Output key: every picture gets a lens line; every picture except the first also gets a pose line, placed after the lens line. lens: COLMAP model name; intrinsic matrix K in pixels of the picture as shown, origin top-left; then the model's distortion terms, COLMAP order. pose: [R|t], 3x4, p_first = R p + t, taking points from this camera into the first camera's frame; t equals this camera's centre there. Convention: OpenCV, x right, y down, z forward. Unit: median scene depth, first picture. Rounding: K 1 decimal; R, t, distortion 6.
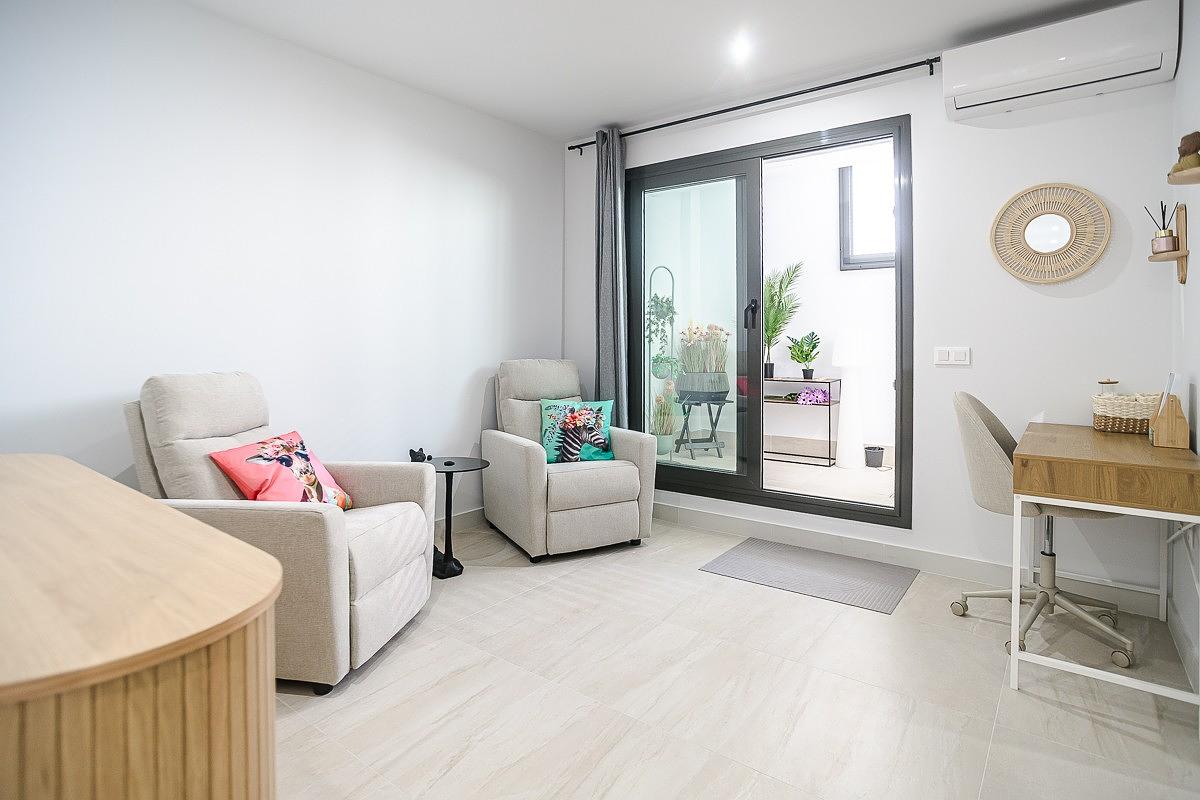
lens RADIAL K [[603.0, 0, 643.2], [0, 603.0, 336.3], [0, 0, 1]] dist [-0.068406, 0.025635]
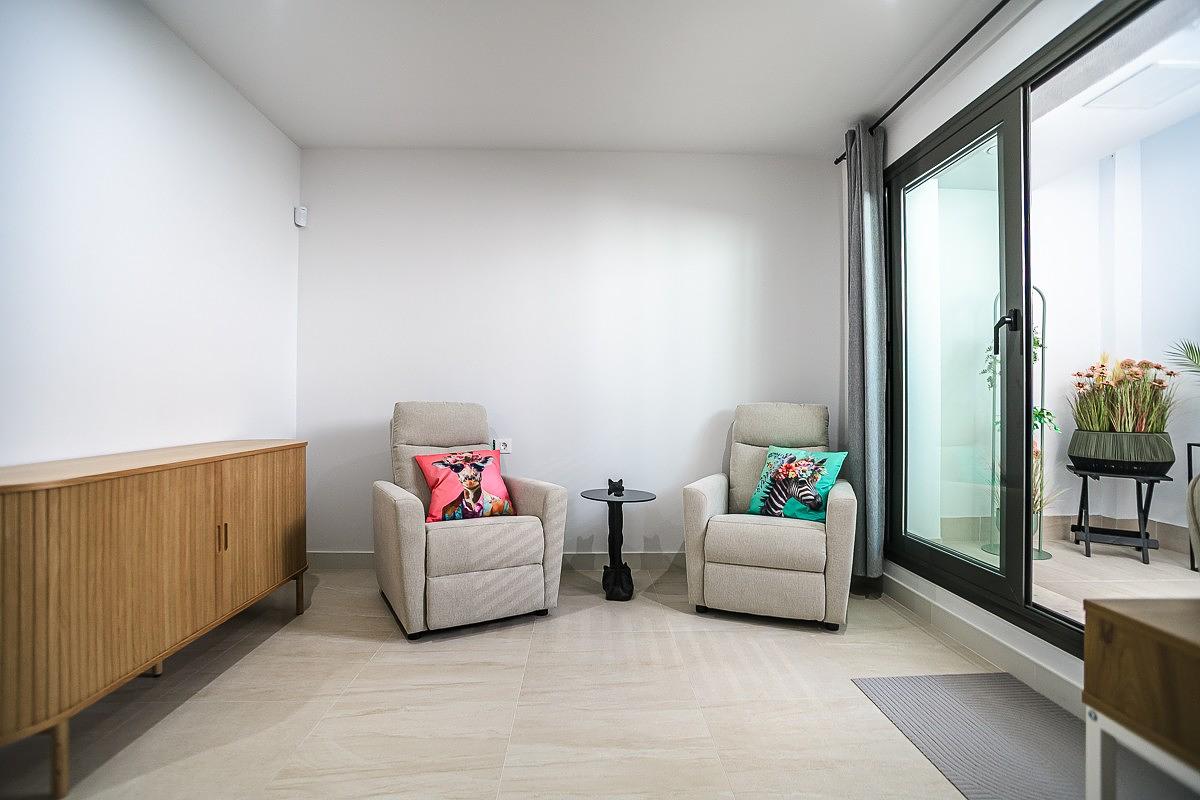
lens RADIAL K [[583.6, 0, 626.5], [0, 583.6, 400.9], [0, 0, 1]] dist [-0.072121, 0.023725]
pose [[0.628216, 0.000289, -0.778039, 0.403282], [0.003844, 0.999987, 0.003475, 0.035024], [0.778030, -0.005174, 0.628206, 0.293528]]
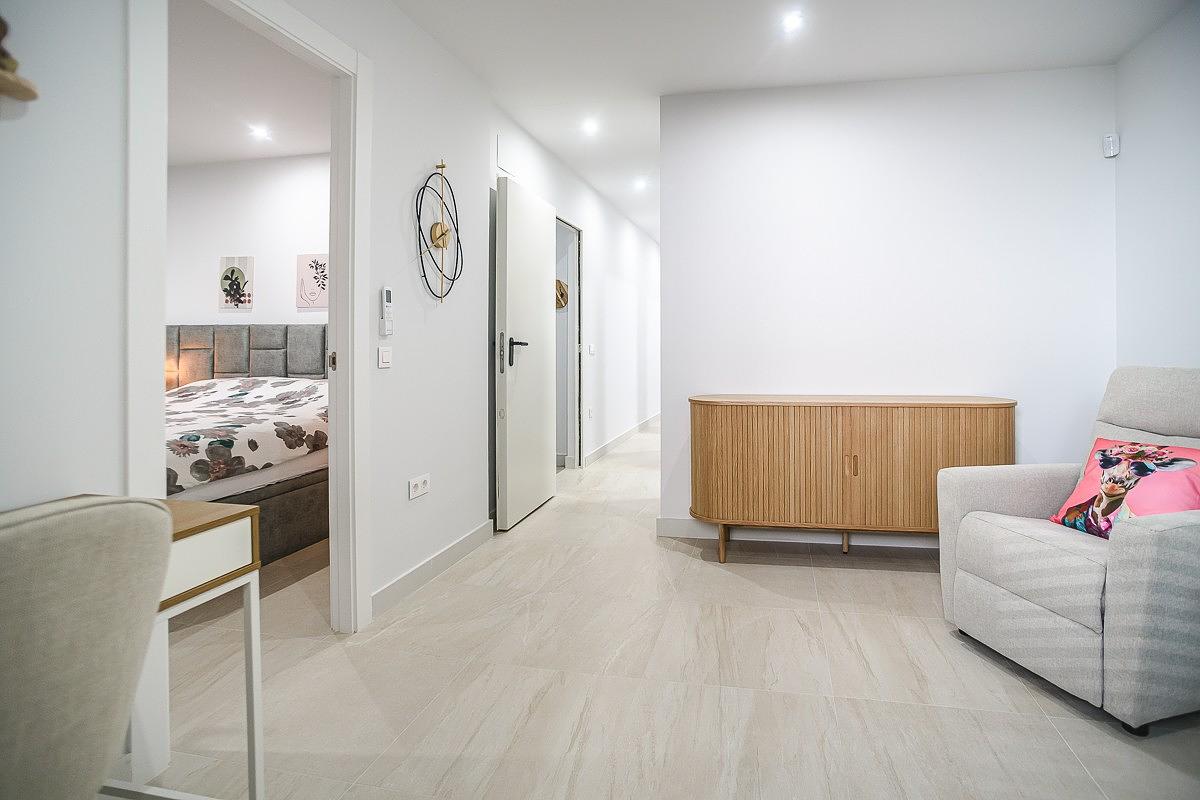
lens RADIAL K [[603.0, 0, 643.2], [0, 603.0, 336.3], [0, 0, 1]] dist [-0.068406, 0.025635]
pose [[-0.920028, -0.002504, -0.391844, 0.271785], [0.005423, 0.999802, -0.019122, 0.014810], [0.391815, -0.019718, -0.919833, 0.967939]]
